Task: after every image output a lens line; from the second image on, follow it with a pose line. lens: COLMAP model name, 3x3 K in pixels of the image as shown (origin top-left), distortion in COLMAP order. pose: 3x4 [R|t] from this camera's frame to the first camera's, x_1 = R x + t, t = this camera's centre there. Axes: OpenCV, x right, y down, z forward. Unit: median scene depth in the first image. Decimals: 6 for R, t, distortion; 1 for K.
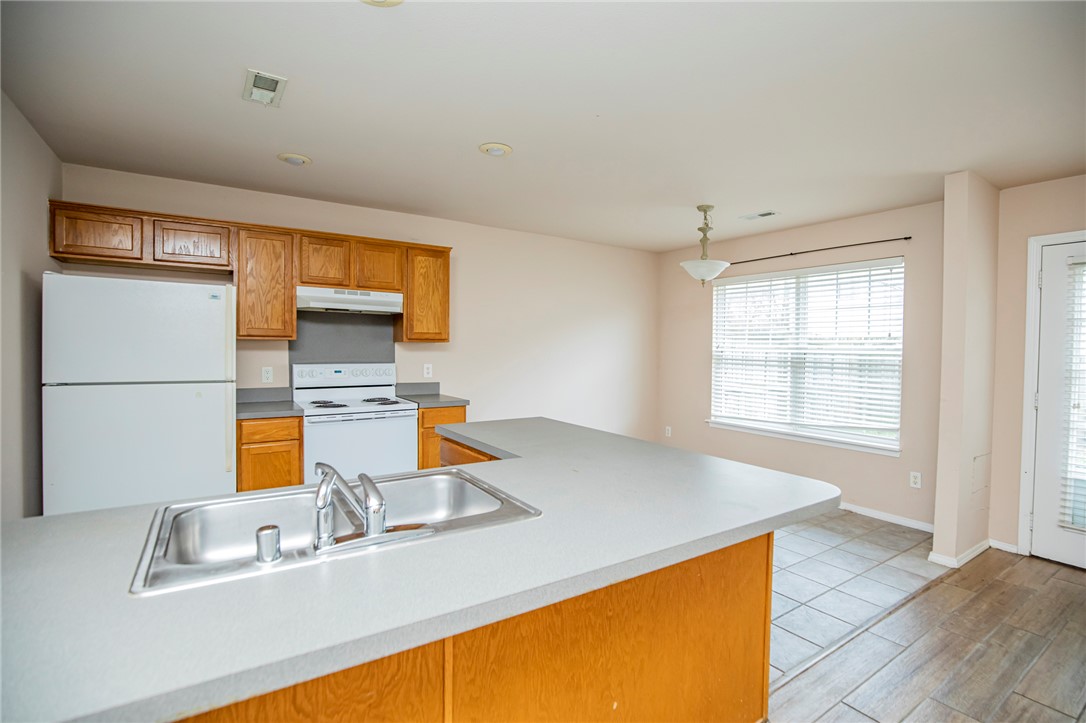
lens RADIAL K [[505.3, 0, 551.7], [0, 505.3, 364.5], [0, 0, 1]] dist [-0.029644, 0.004334]
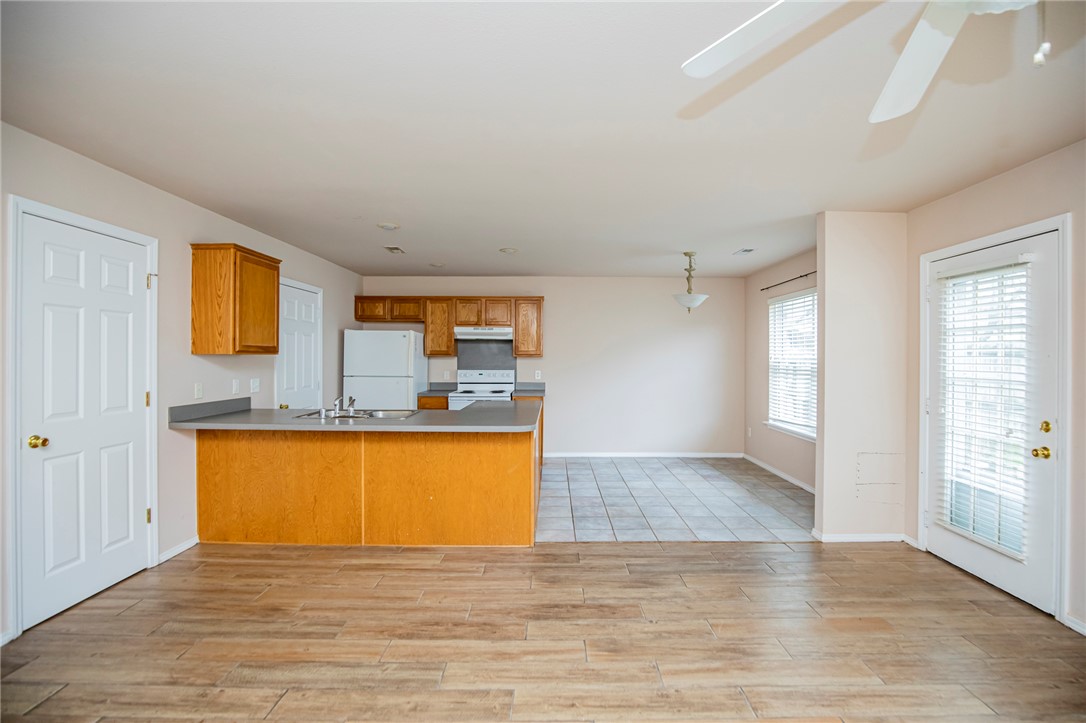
lens RADIAL K [[505.3, 0, 550.8], [0, 505.3, 359.5], [0, 0, 1]] dist [-0.029644, 0.004334]
pose [[0.827255, -0.007079, -0.561782, 0.746817], [-0.013151, 0.999403, -0.031960, 0.015168], [0.561673, 0.033827, 0.826668, -0.293724]]
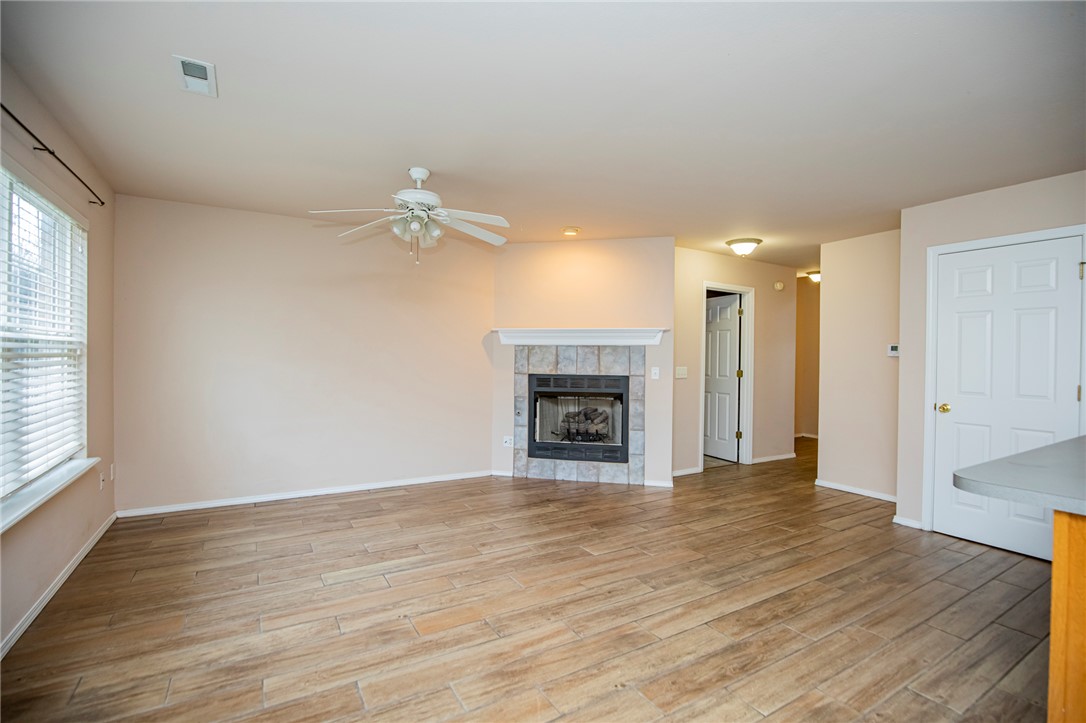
lens RADIAL K [[505.3, 0, 560.0], [0, 505.3, 357.9], [0, 0, 1]] dist [-0.029644, 0.004334]
pose [[-0.999154, -0.025451, 0.032296, 0.538502], [-0.024292, 0.999063, 0.035809, -0.000555], [-0.033178, 0.034995, -0.998837, 0.810936]]
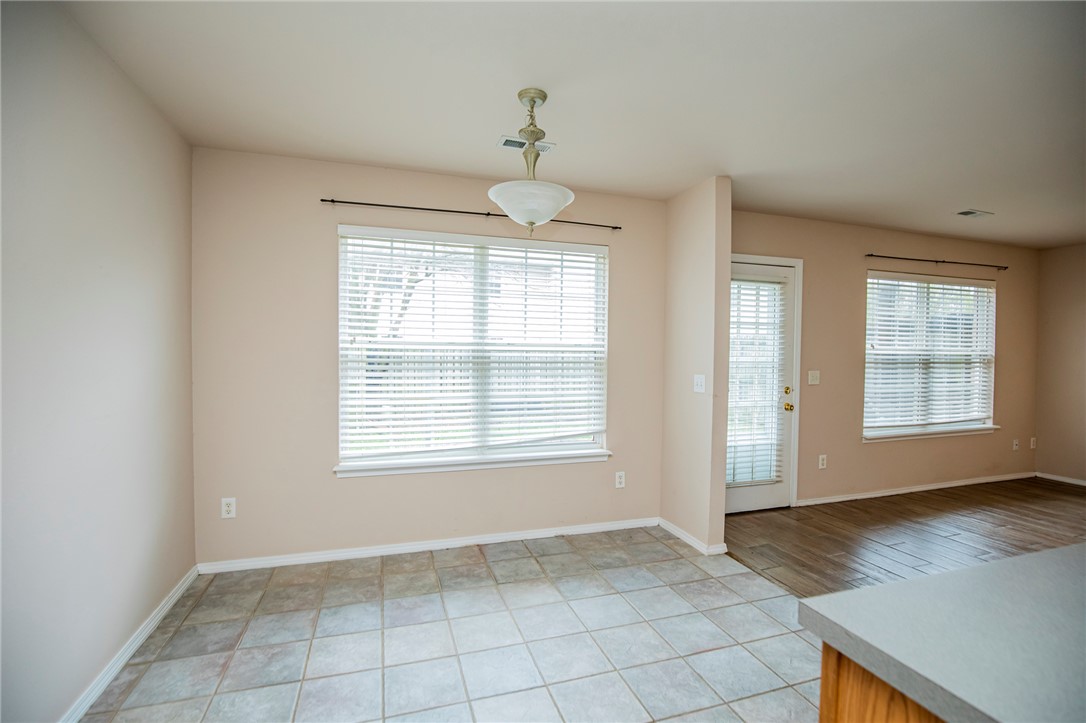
lens RADIAL K [[505.3, 0, 549.6], [0, 505.3, 364.1], [0, 0, 1]] dist [-0.029644, 0.004334]
pose [[0.269228, -0.034841, 0.962446, -0.238409], [0.027575, 0.999215, 0.028459, -0.024679], [-0.962682, 0.018878, 0.269977, 0.834652]]
